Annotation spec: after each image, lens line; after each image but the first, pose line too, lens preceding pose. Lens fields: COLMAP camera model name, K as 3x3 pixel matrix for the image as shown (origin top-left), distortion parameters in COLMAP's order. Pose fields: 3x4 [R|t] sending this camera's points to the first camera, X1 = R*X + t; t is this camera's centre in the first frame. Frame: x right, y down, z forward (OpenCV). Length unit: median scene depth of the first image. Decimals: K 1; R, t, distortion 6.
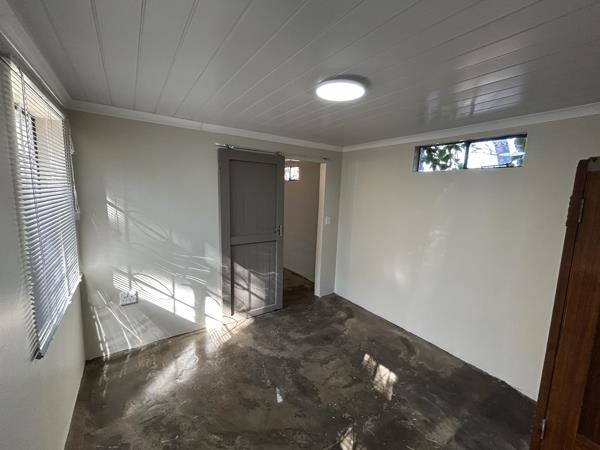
lens RADIAL K [[243.1, 0, 301.5], [0, 243.1, 222.6], [0, 0, 1]] dist [-0.002145, 0.000515]
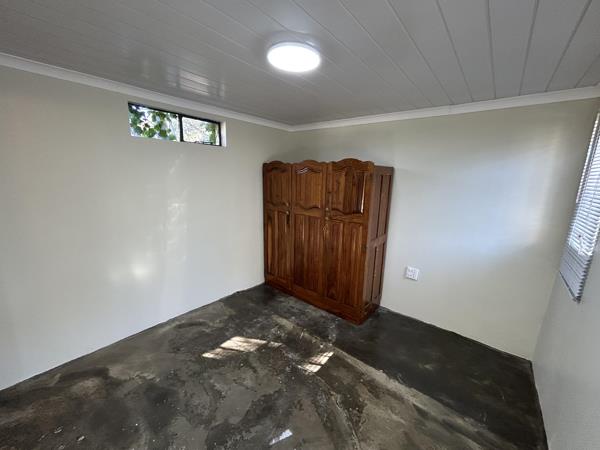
lens RADIAL K [[243.1, 0, 301.7], [0, 243.1, 223.9], [0, 0, 1]] dist [-0.002145, 0.000515]
pose [[-0.271234, -0.237050, 0.932866, -0.568991], [0.079450, 0.960377, 0.267141, -0.124459], [-0.959229, 0.146574, -0.241653, 0.862708]]
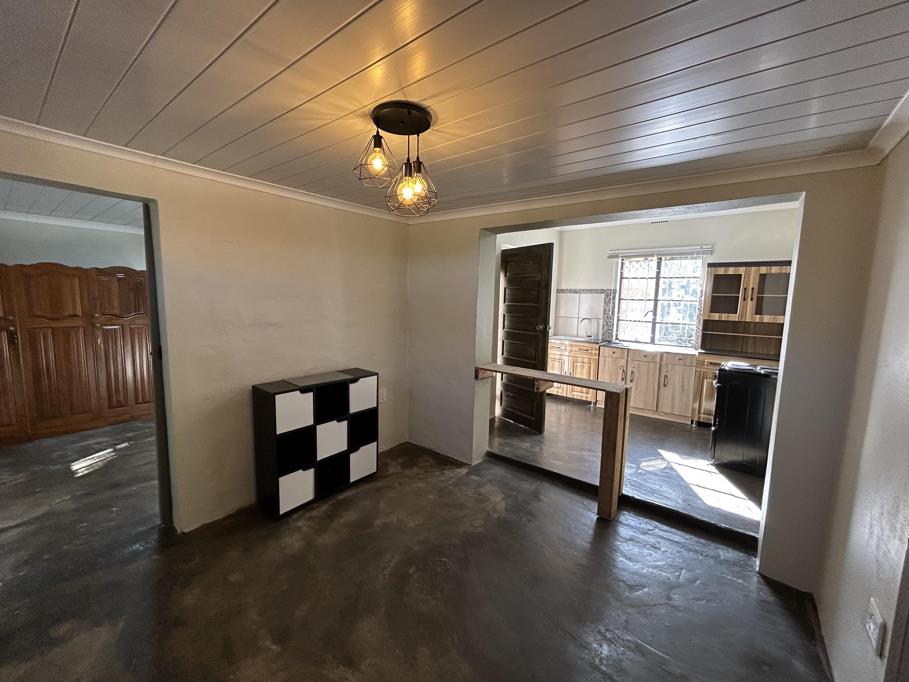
lens RADIAL K [[368.2, 0, 454.9], [0, 368.2, 340.5], [0, 0, 1]] dist [-0.002145, 0.000515]
pose [[-0.955472, -0.031258, -0.293421, -0.598961], [-0.100661, 0.969254, 0.224531, -0.313082], [0.277381, 0.244069, -0.929242, 2.545745]]
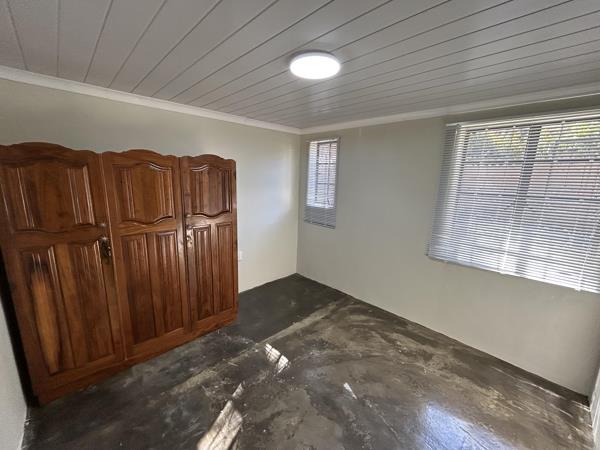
lens RADIAL K [[243.1, 0, 301.7], [0, 243.1, 222.6], [0, 0, 1]] dist [-0.002145, 0.000515]
pose [[-0.984321, -0.032022, -0.173453, 0.237392], [-0.084204, 0.949400, 0.302572, -0.164334], [0.154987, 0.312433, -0.937211, 1.400518]]
